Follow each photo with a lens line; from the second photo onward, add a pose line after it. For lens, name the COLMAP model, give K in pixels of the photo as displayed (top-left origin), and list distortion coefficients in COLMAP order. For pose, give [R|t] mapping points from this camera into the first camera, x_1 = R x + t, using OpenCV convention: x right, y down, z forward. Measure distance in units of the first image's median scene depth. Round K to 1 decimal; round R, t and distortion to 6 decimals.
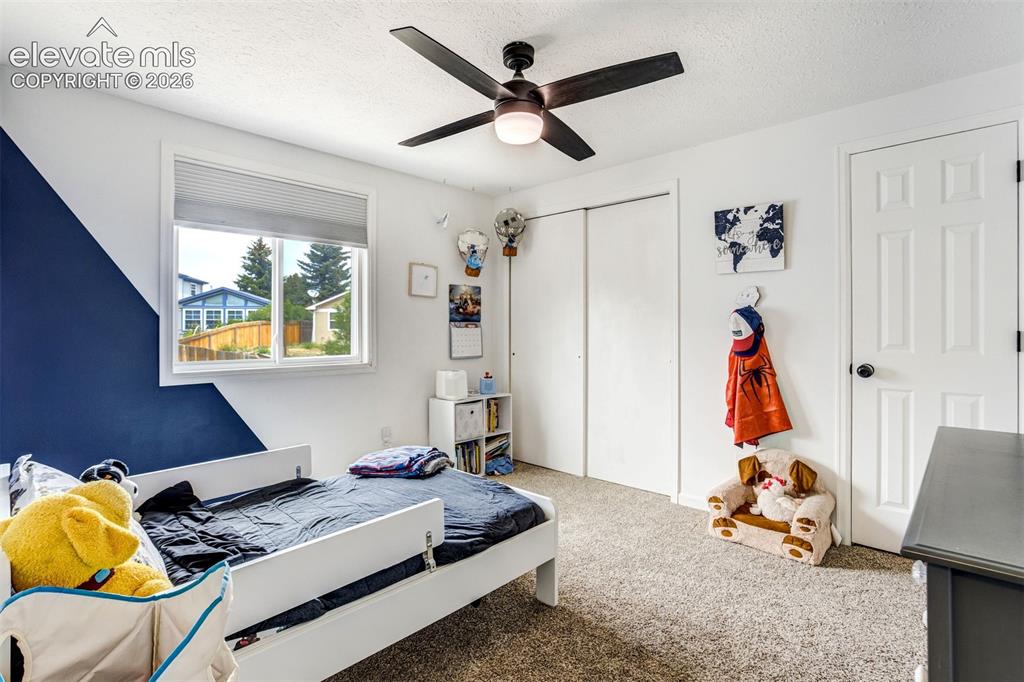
lens RADIAL K [[486.7, 0, 512.0], [0, 486.7, 334.9], [0, 0, 1]] dist [-0.000686, 0.000436]
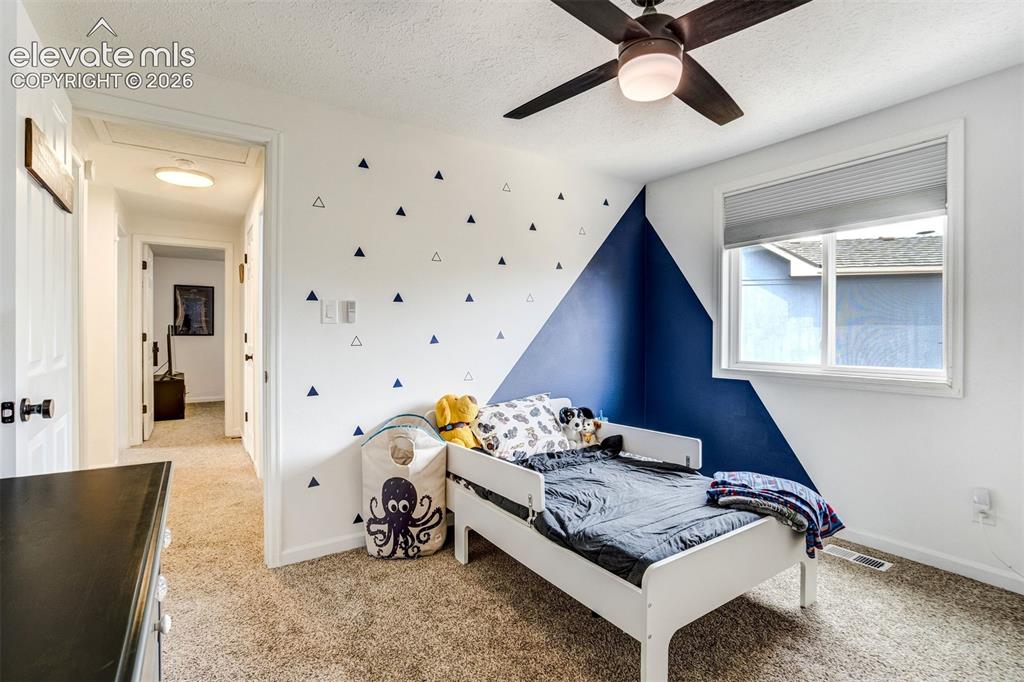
lens RADIAL K [[486.7, 0, 512.0], [0, 486.7, 334.9], [0, 0, 1]] dist [-0.000686, 0.000436]
pose [[-0.207668, 0.002953, -0.978195, 0.826747], [-0.009009, 0.999947, 0.004931, -0.011445], [0.978158, 0.009837, -0.207630, 0.934930]]
